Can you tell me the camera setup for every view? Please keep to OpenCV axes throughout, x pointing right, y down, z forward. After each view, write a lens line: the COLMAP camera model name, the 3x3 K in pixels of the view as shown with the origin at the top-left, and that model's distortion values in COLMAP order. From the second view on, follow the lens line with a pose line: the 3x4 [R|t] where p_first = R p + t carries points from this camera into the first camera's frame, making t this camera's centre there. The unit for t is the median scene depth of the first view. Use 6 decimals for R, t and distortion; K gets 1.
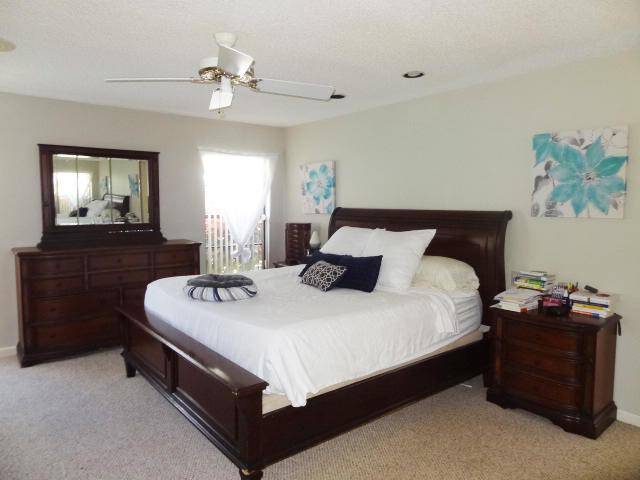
lens RADIAL K [[446.4, 0, 319.7], [0, 446.4, 238.8], [0, 0, 1]] dist [-0.008323, 0.013971]
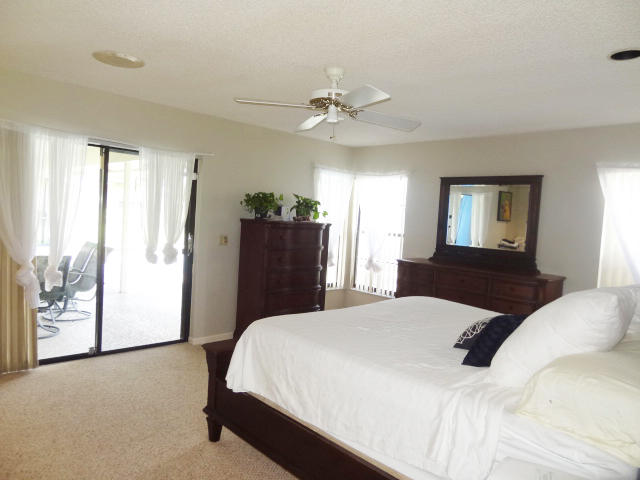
lens RADIAL K [[446.4, 0, 320.0], [0, 446.4, 241.8], [0, 0, 1]] dist [-0.008323, 0.013971]
pose [[0.088282, 0.056520, -0.994491, 0.526445], [-0.142340, 0.988859, 0.043564, -0.038089], [0.985873, 0.137710, 0.095343, 0.516034]]
